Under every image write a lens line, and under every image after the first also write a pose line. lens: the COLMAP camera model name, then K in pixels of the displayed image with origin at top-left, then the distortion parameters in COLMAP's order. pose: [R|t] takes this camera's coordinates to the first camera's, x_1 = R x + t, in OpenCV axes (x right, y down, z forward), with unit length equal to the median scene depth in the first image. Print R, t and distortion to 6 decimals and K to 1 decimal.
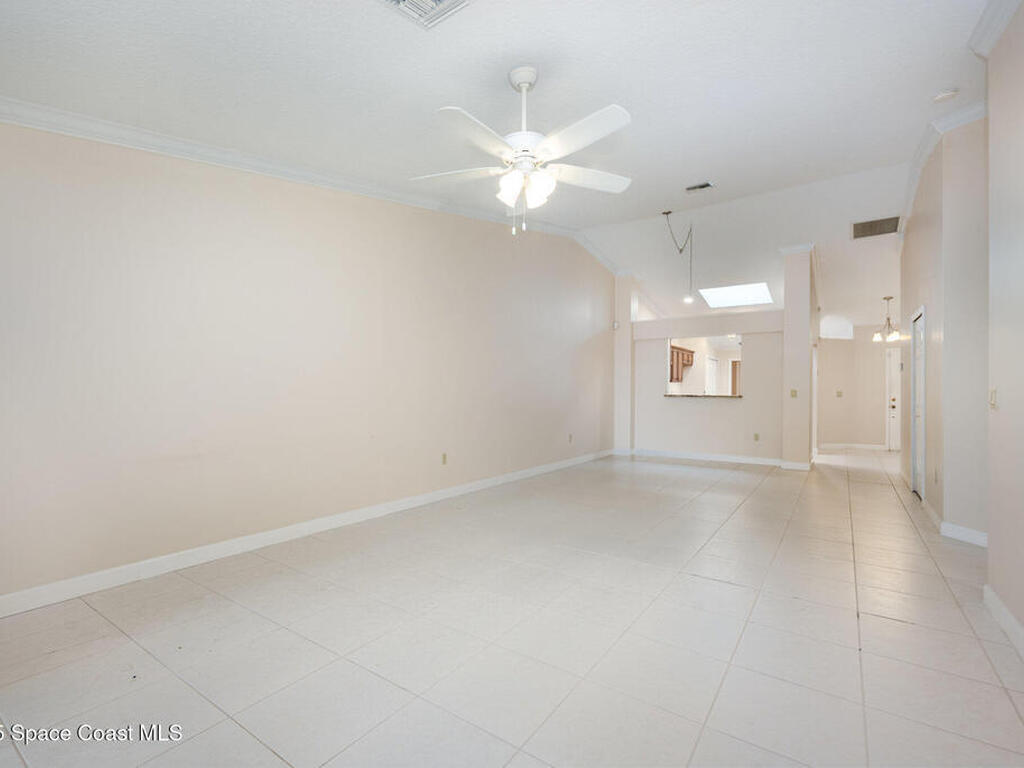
lens RADIAL K [[480.5, 0, 509.9], [0, 480.5, 386.0], [0, 0, 1]] dist [0.000477, -0.000150]
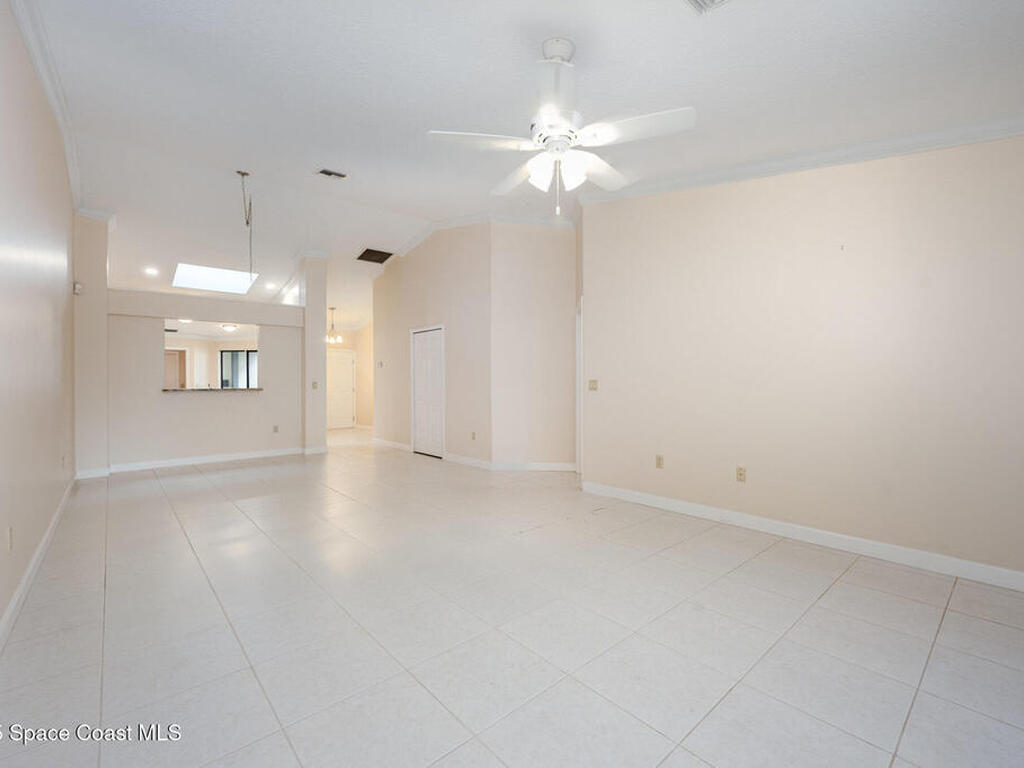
lens RADIAL K [[452.8, 0, 500.4], [0, 452.8, 380.4], [0, 0, 1]] dist [-0.000268, 0.000464]
pose [[0.249422, -0.005068, 0.968382, -0.283400], [-0.003242, 0.999976, 0.006068, -0.002931], [-0.968389, -0.004653, 0.249400, 0.310439]]
